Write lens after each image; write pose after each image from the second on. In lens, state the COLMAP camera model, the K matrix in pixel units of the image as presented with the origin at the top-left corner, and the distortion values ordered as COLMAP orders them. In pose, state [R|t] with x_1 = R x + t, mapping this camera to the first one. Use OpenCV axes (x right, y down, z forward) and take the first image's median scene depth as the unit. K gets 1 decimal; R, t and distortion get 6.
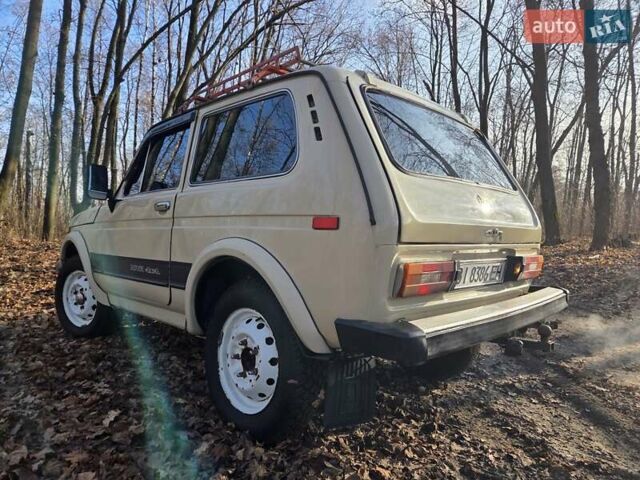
lens RADIAL K [[427.0, 0, 322.9], [0, 427.0, 248.6], [0, 0, 1]] dist [0.071428, -0.054867]
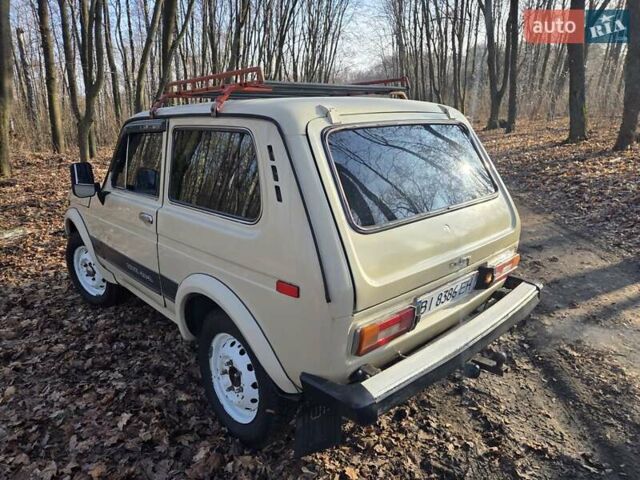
lens RADIAL K [[427.0, 0, 322.9], [0, 427.0, 248.6], [0, 0, 1]] dist [0.071428, -0.054867]
pose [[0.998536, -0.028815, -0.045777, 0.112320], [0.039408, 0.967250, 0.250749, -0.325084], [0.037052, -0.252186, 0.966969, 0.003945]]
